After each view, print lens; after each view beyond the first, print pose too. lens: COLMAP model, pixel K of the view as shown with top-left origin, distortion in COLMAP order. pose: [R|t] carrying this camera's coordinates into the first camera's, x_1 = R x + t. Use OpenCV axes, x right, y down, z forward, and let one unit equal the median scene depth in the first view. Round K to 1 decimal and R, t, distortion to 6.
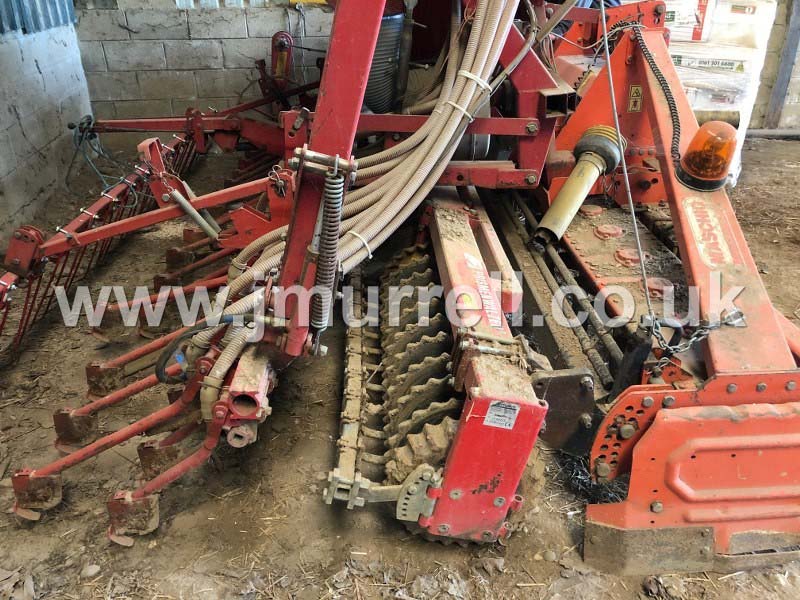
lens RADIAL K [[643.4, 0, 395.2], [0, 643.4, 296.9], [0, 0, 1]] dist [0.043109, -0.045729]
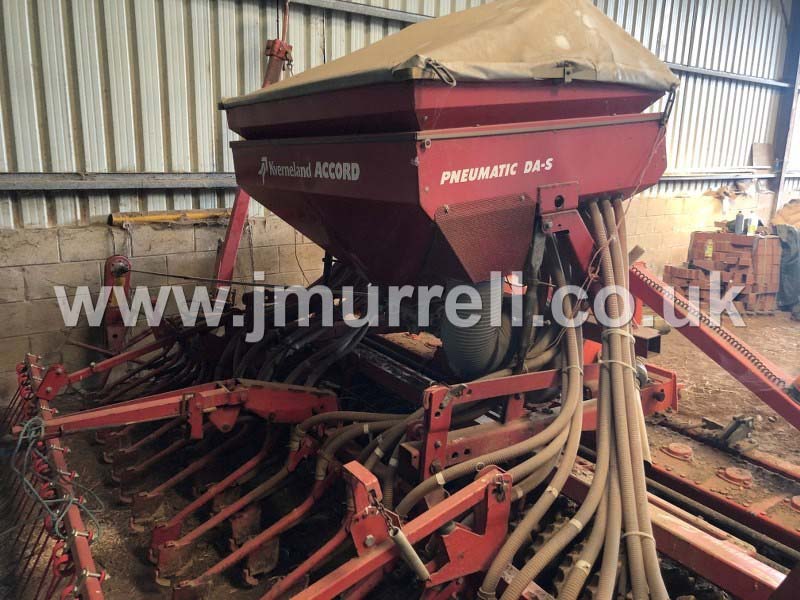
lens RADIAL K [[650.6, 0, 396.9], [0, 650.6, 294.3], [0, 0, 1]] dist [0.053627, -0.054000]
pose [[0.864611, -0.082452, 0.495631, -0.276826], [0.206136, 0.957813, -0.200256, -0.109202], [-0.458210, 0.275311, 0.845132, 0.118960]]
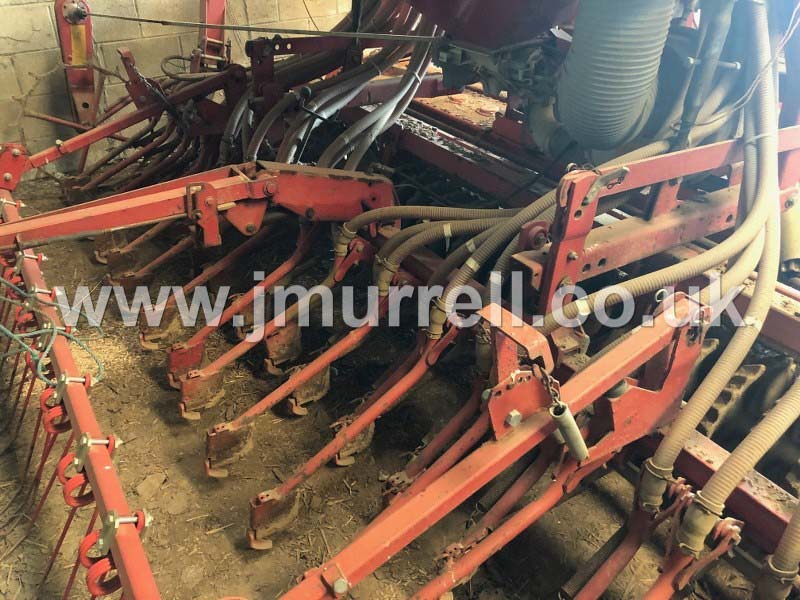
lens RADIAL K [[650.6, 0, 396.9], [0, 650.6, 294.3], [0, 0, 1]] dist [0.053627, -0.054000]
pose [[0.857877, -0.259922, 0.443269, -0.253095], [0.222939, 0.965485, 0.134674, -0.133138], [-0.462974, -0.016712, 0.886214, 0.258078]]
